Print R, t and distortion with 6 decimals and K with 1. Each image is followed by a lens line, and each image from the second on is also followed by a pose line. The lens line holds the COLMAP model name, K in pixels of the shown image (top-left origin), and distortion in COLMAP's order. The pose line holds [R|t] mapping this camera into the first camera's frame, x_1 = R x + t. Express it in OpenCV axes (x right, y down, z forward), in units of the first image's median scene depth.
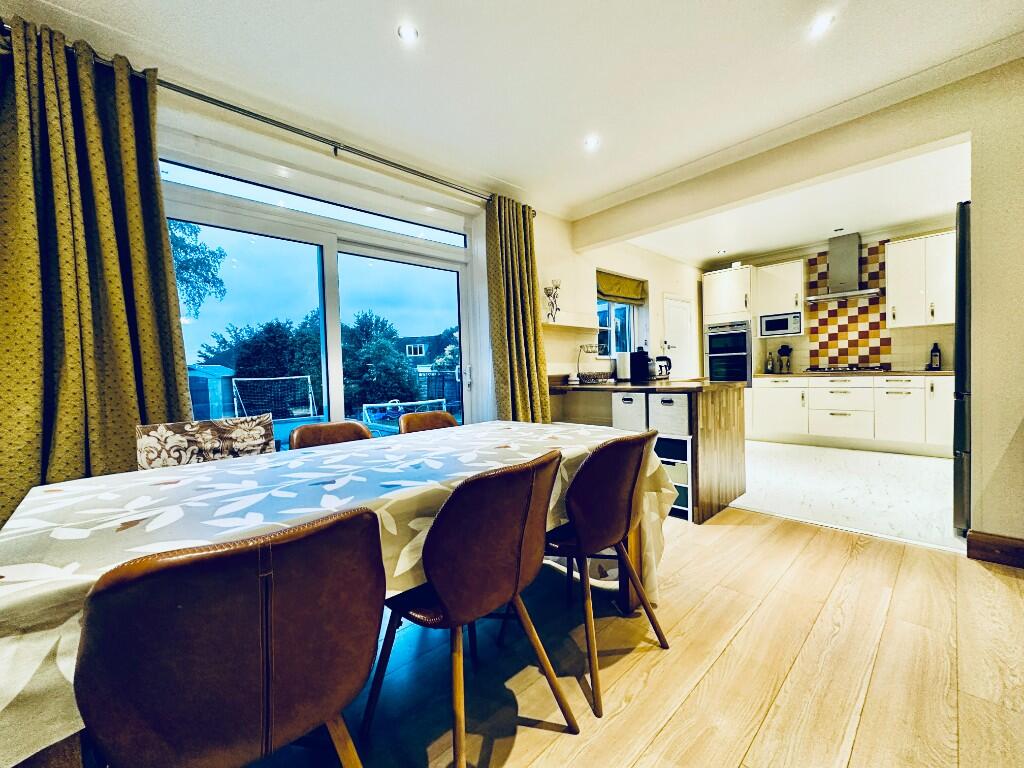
lens RADIAL K [[407.6, 0, 512.0], [0, 407.6, 384.0], [0, 0, 1]] dist [-0.003551, 0.000166]
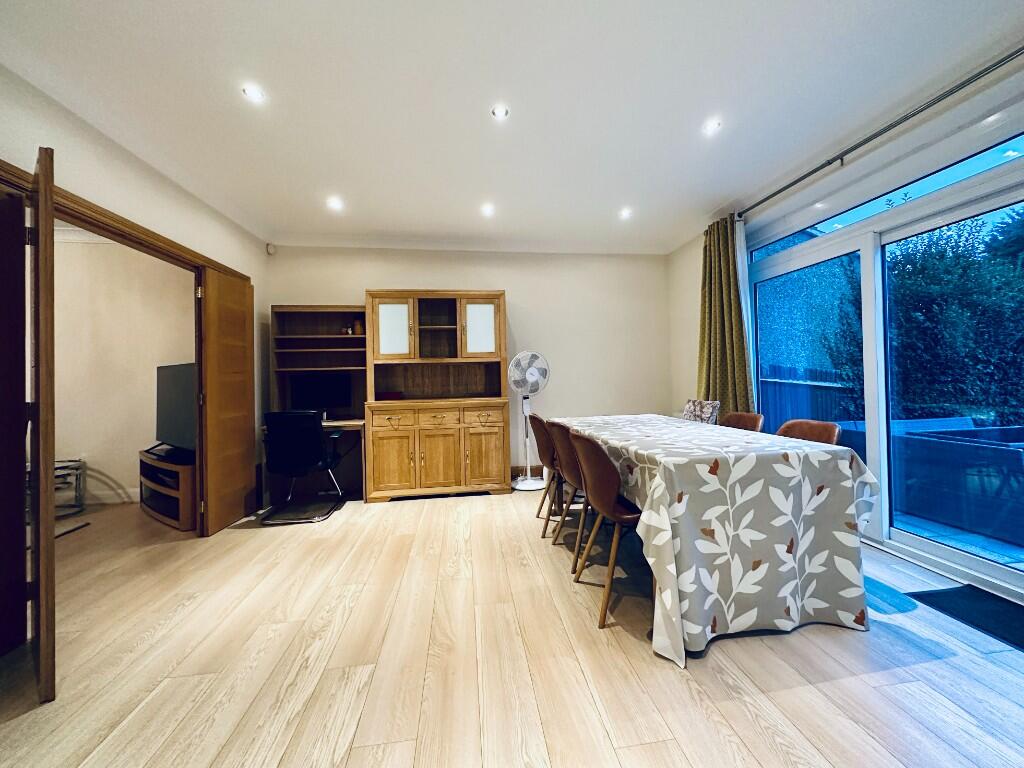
lens RADIAL K [[416.7, 0, 525.5], [0, 416.7, 374.6], [0, 0, 1]] dist [-0.000860, 0.000109]
pose [[-0.558360, 0.038640, -0.828698, 0.459634], [0.017067, 0.999238, 0.035092, -0.040724], [0.829423, 0.005451, -0.558595, 0.465095]]
